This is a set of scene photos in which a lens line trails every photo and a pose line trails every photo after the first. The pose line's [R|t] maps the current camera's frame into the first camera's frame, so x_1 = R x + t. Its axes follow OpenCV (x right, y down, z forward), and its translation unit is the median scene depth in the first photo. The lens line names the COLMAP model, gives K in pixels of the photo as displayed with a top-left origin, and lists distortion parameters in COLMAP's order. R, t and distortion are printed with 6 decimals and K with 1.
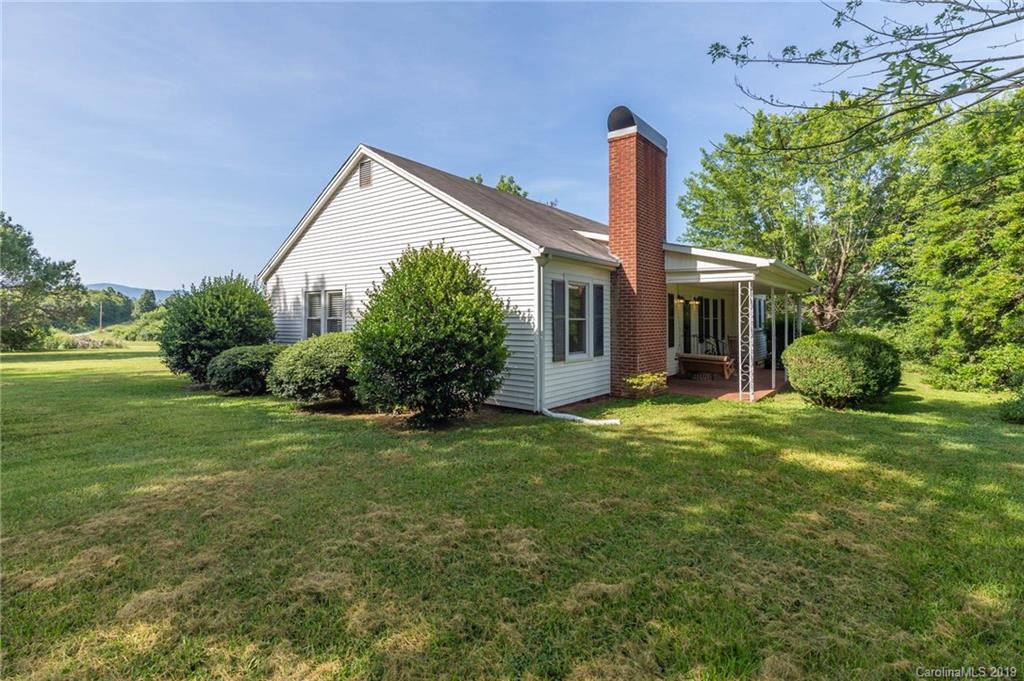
lens RADIAL K [[473.6, 0, 503.7], [0, 473.6, 307.2], [0, 0, 1]] dist [-0.011379, 0.000096]
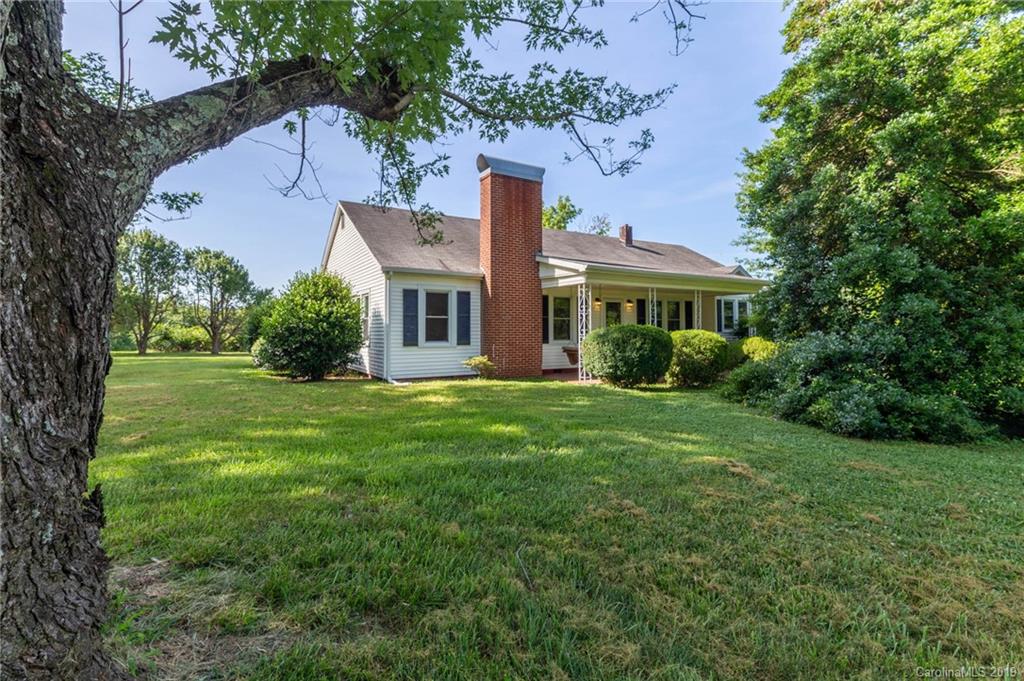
lens RADIAL K [[473.6, 0, 498.5], [0, 473.6, 312.8], [0, 0, 1]] dist [-0.011379, 0.000096]
pose [[0.931528, -0.019764, -0.363132, 0.749945], [0.012803, 0.999685, -0.021569, 0.041495], [0.363444, 0.015443, 0.931488, -0.192442]]
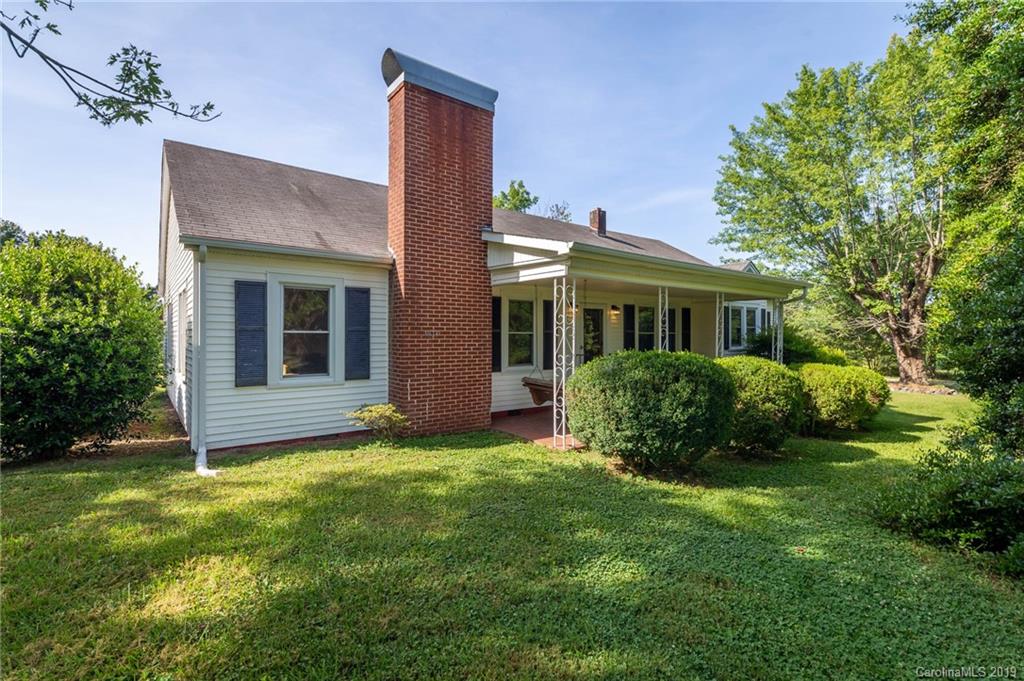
lens RADIAL K [[473.6, 0, 511.4], [0, 473.6, 334.6], [0, 0, 1]] dist [-0.011379, 0.000096]
pose [[0.972996, -0.004403, -0.230781, 0.603284], [0.008243, 0.999843, 0.015676, 0.018683], [0.230675, -0.017155, 0.972880, 0.300614]]
